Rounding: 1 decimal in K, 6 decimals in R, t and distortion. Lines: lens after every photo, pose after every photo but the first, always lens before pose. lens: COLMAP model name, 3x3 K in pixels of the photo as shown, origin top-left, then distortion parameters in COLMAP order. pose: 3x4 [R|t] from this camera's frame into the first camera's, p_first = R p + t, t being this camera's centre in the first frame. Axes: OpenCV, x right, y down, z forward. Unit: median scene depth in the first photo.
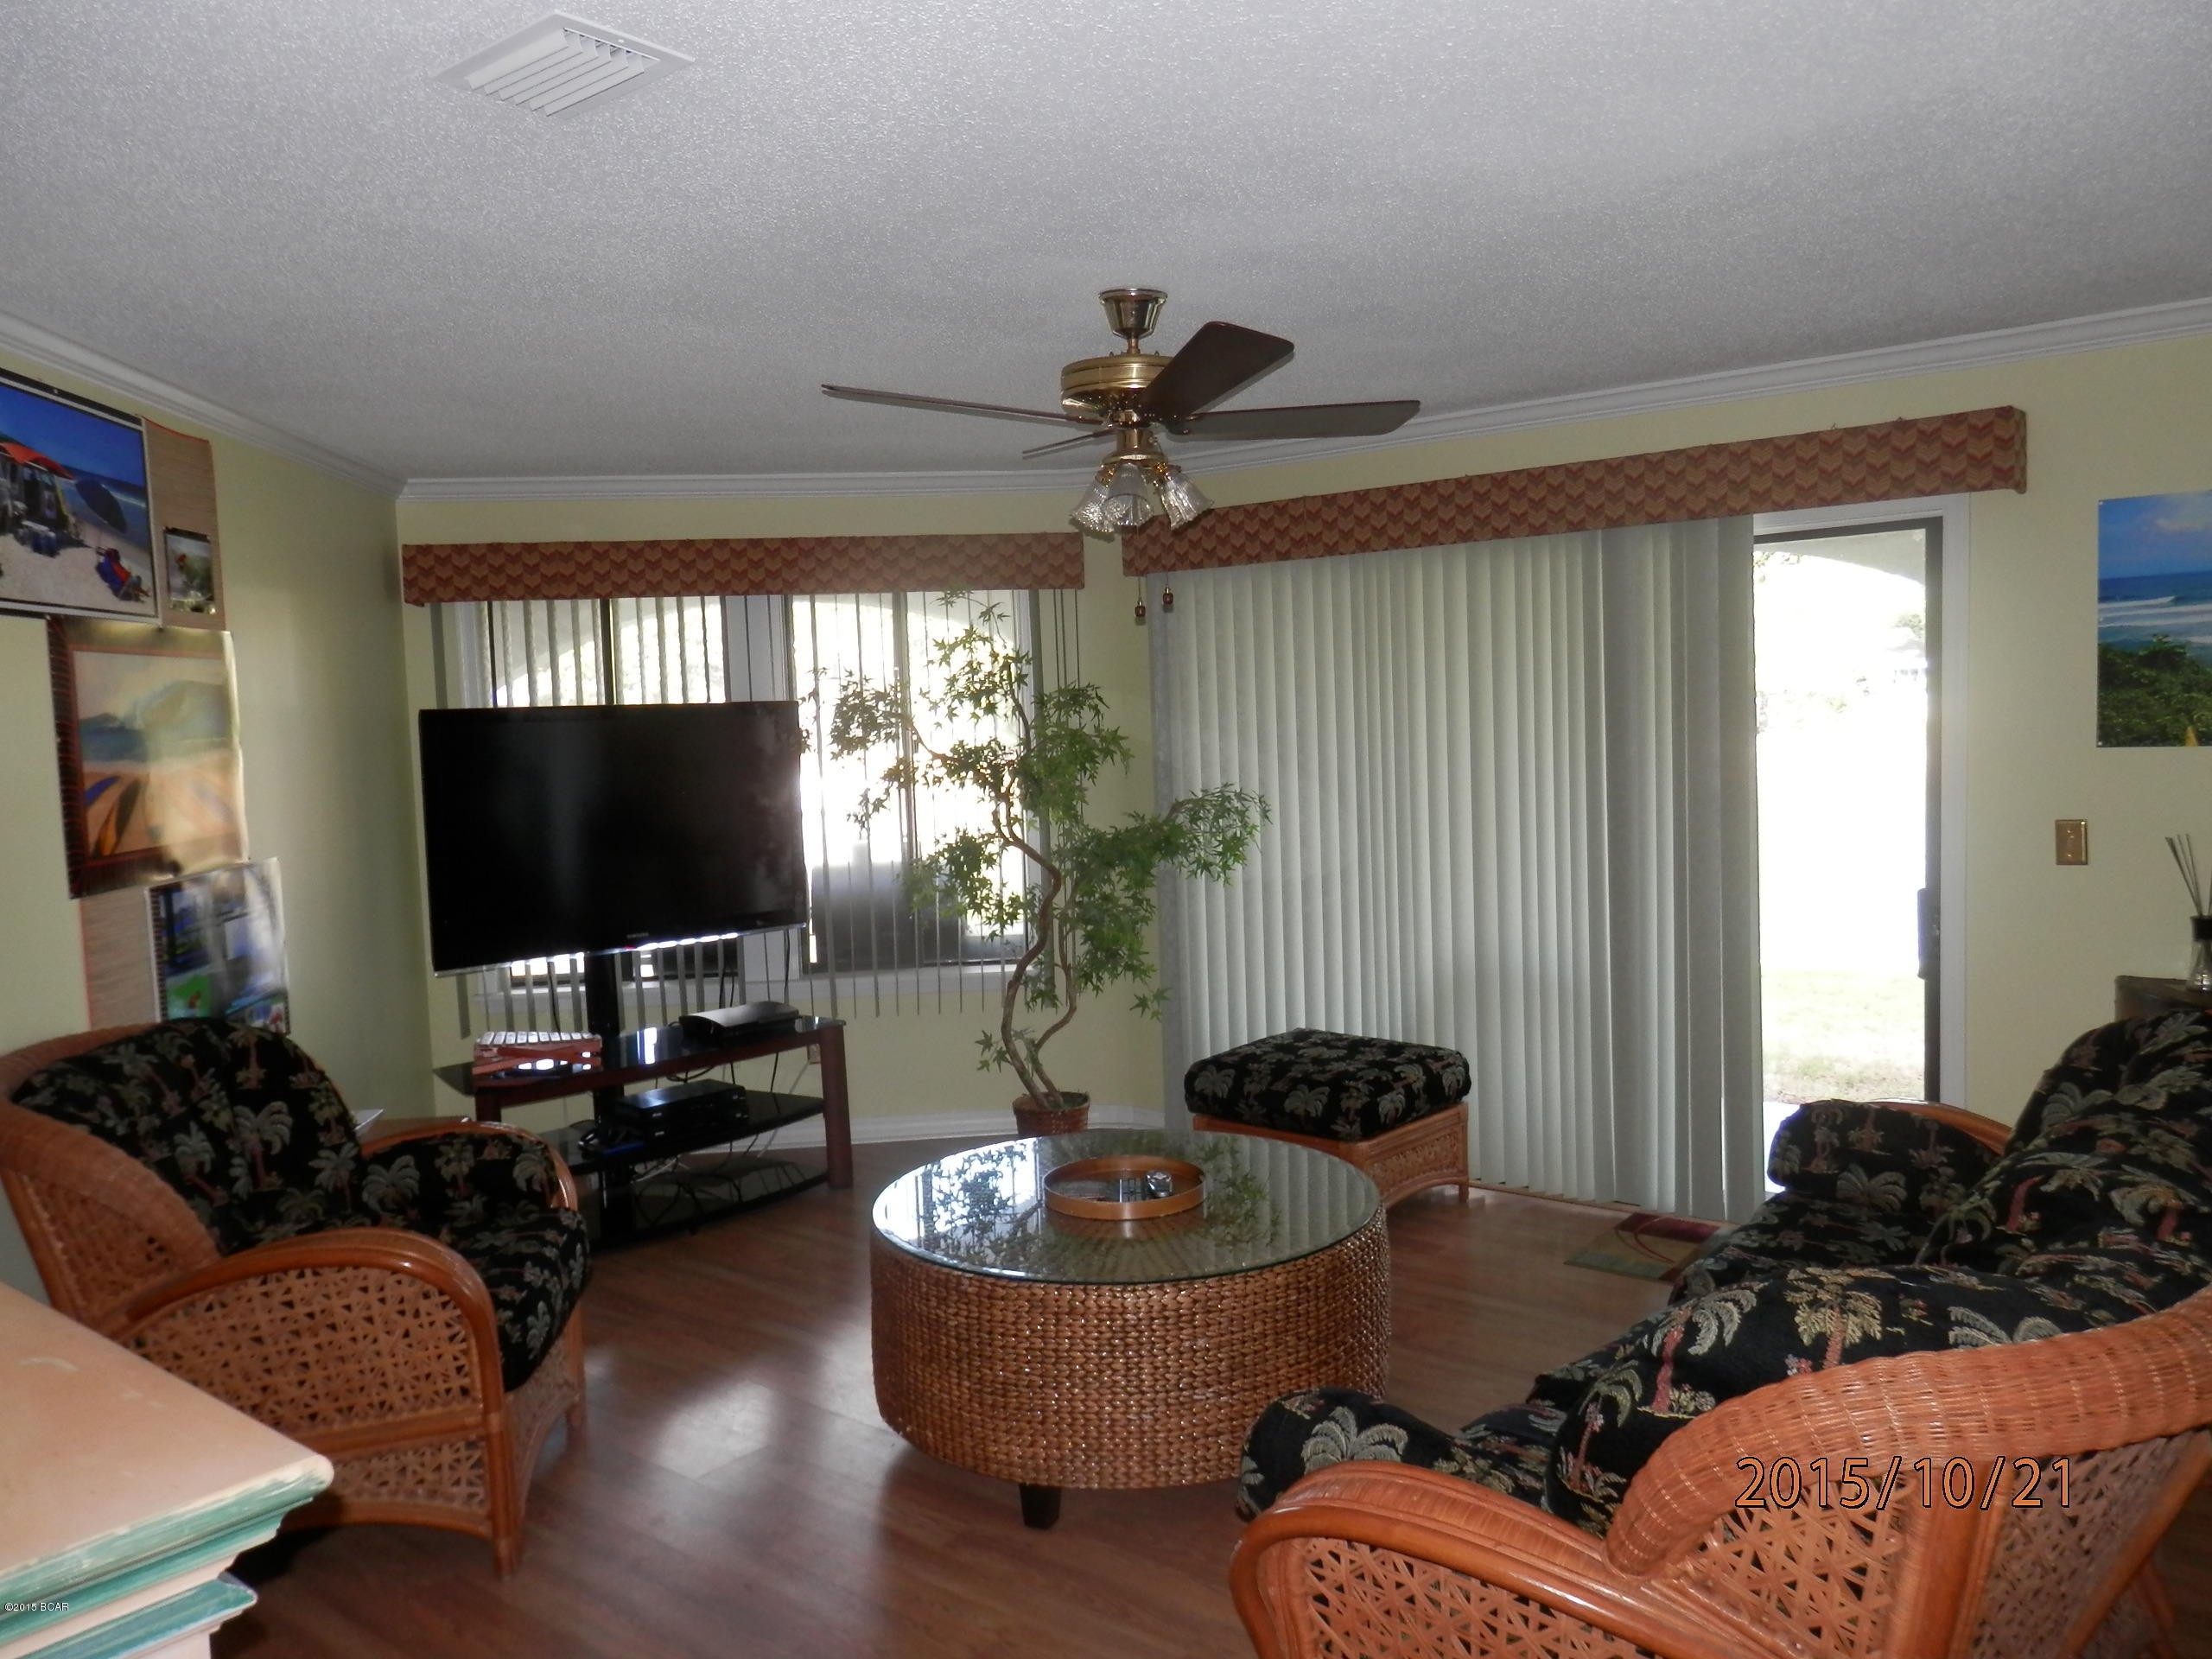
lens RADIAL K [[1658.7, 0, 1105.5], [0, 1658.7, 822.1], [0, 0, 1]] dist [0.023886, -0.007948]
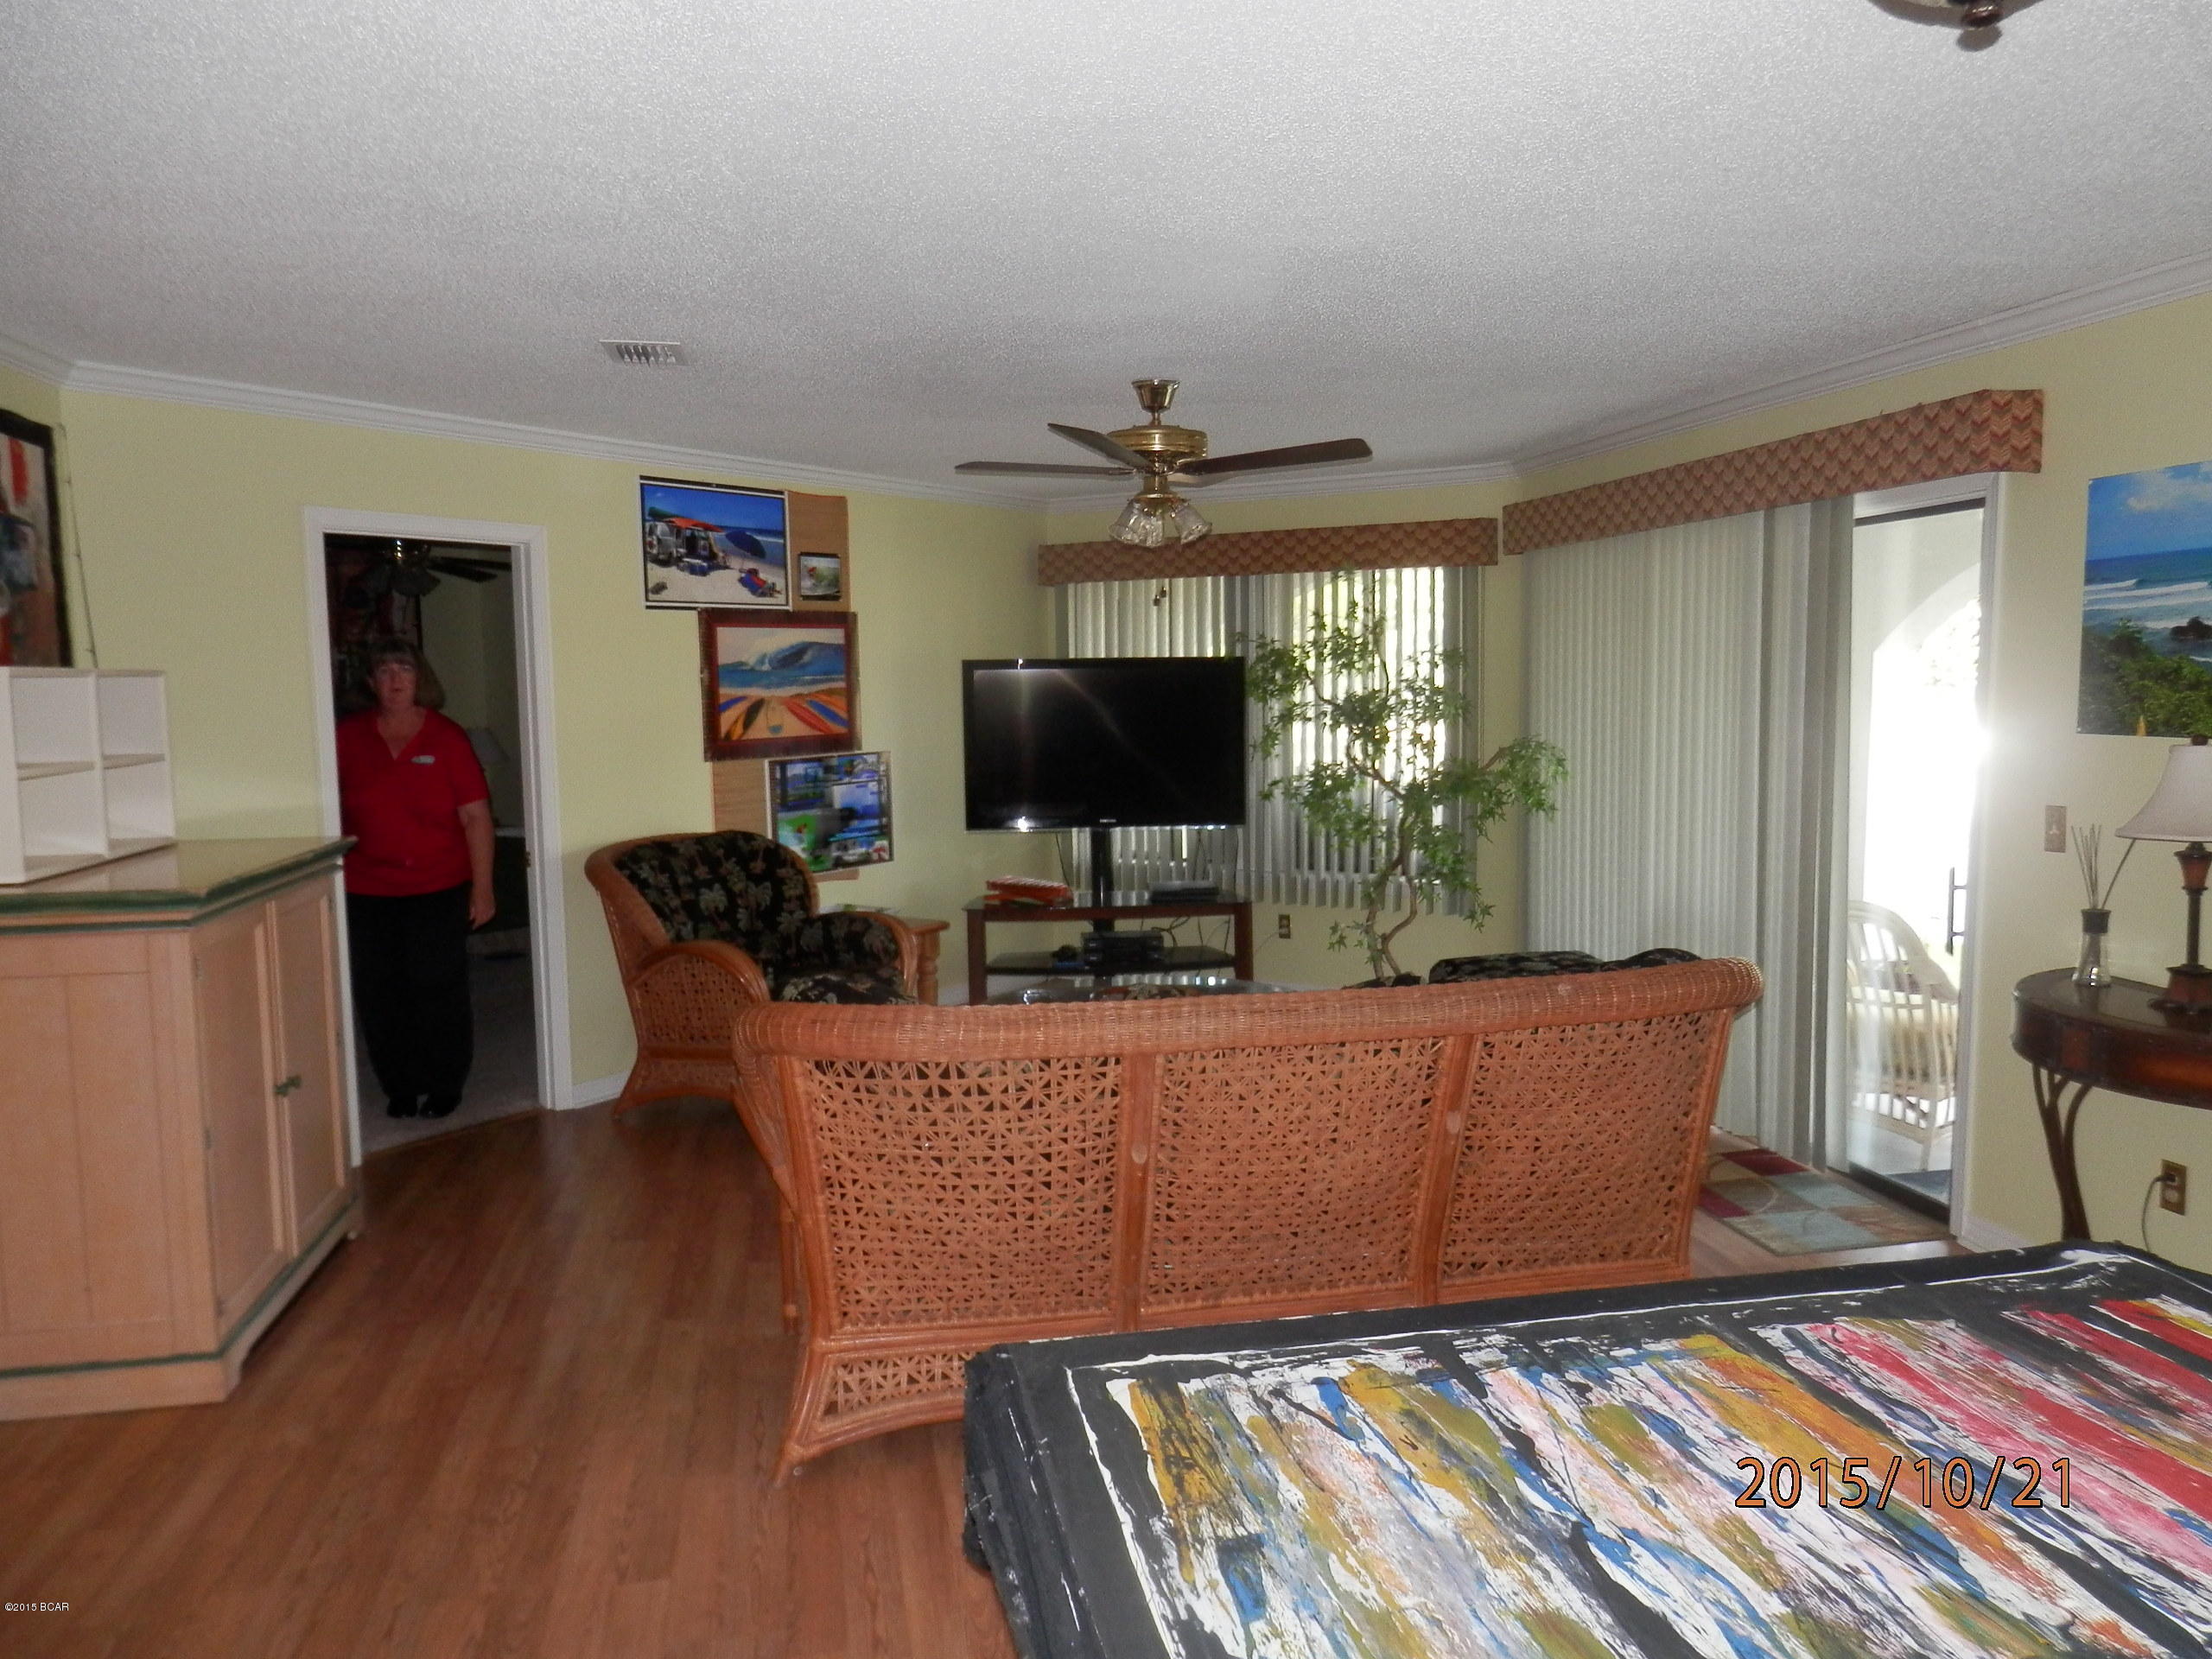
lens RADIAL K [[1658.7, 0, 1118.9], [0, 1658.7, 839.7], [0, 0, 1]] dist [0.023886, -0.007948]
pose [[0.770357, 0.087434, -0.631589, 0.808877], [-0.055841, 0.995999, 0.069771, -0.020015], [0.635163, -0.018481, 0.772157, -0.117925]]
